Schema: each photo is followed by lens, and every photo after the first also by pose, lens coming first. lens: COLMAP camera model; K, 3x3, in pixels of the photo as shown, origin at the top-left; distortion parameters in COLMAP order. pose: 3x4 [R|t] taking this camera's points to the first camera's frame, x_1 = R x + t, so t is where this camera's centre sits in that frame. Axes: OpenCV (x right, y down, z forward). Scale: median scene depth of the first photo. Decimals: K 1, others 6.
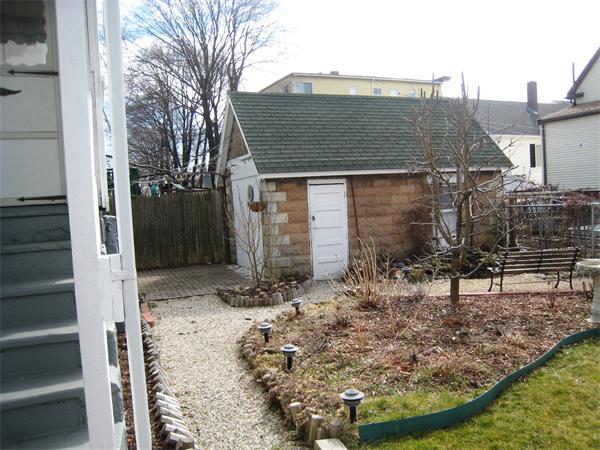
lens RADIAL K [[496.9, 0, 306.5], [0, 496.9, 233.6], [0, 0, 1]] dist [-0.150381, 0.127003]
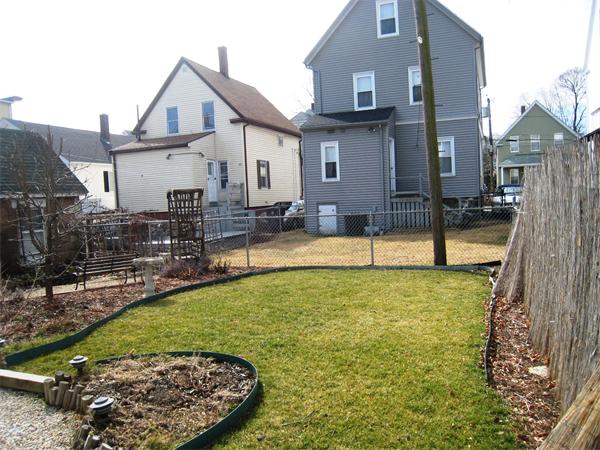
lens RADIAL K [[496.9, 0, 306.5], [0, 496.9, 233.6], [0, 0, 1]] dist [-0.150381, 0.127003]
pose [[0.681799, -0.035764, 0.730665, -0.092701], [0.069283, 0.997471, -0.015826, 0.019579], [-0.728251, 0.061413, 0.682553, -0.223377]]
